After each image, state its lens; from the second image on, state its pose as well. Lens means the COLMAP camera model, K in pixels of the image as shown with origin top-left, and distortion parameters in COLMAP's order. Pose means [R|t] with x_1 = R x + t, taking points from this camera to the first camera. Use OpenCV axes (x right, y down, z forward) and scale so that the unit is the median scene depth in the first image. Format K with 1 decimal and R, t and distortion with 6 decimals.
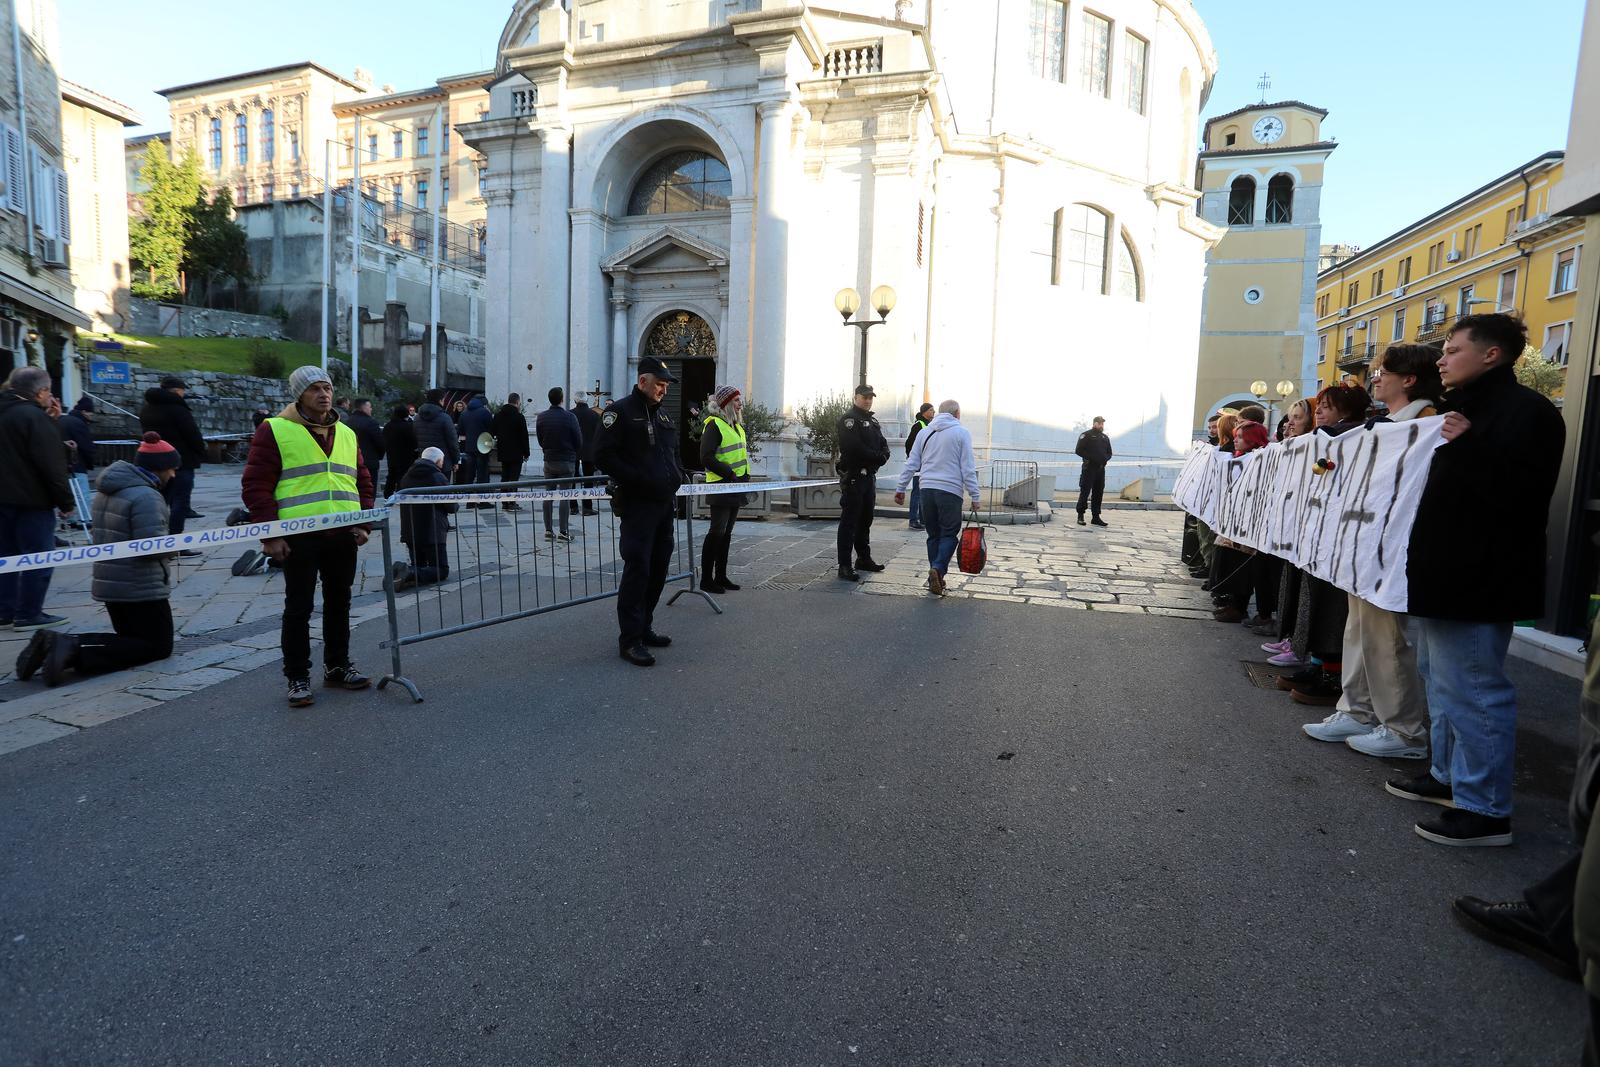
lens RADIAL K [[770.1, 0, 807.4], [0, 770.1, 526.4], [0, 0, 1]] dist [-0.056881, 0.020558]
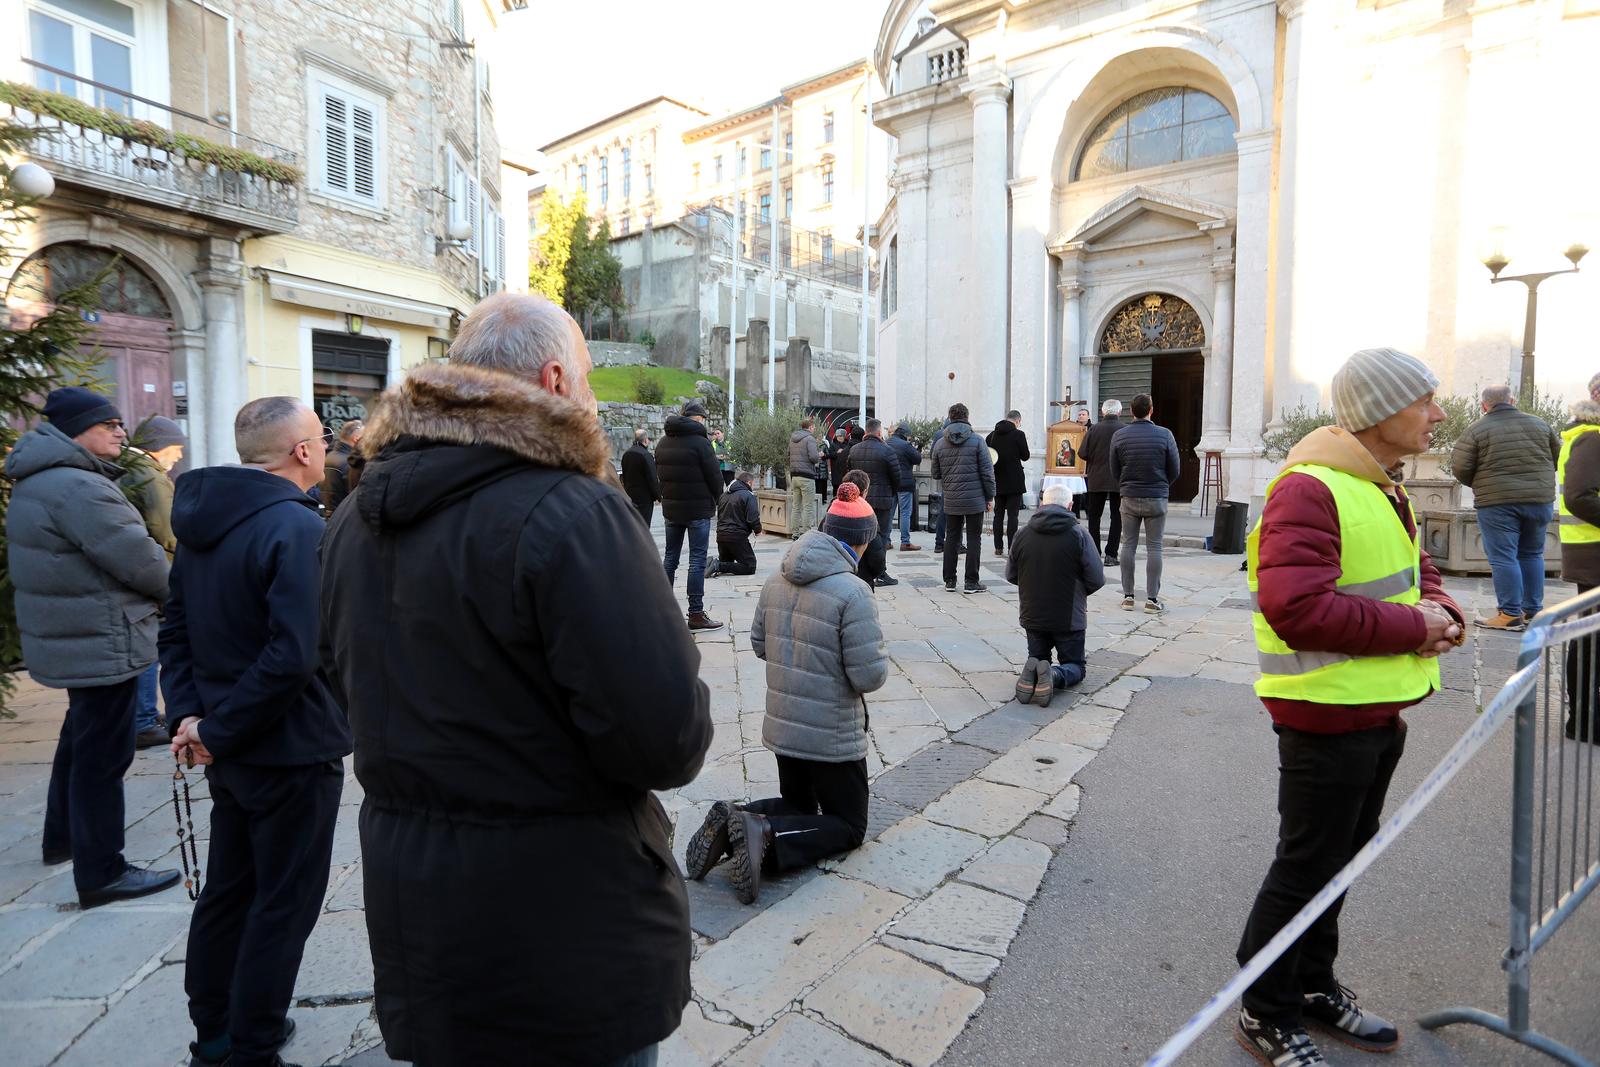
lens RADIAL K [[853.9, 0, 804.9], [0, 853.9, 521.5], [0, 0, 1]] dist [-0.050422, 0.022788]
pose [[0.925604, -0.002093, -0.378487, -0.170679], [-0.010689, 0.999441, -0.031667, -0.019610], [0.378342, 0.033357, 0.925065, 0.085695]]
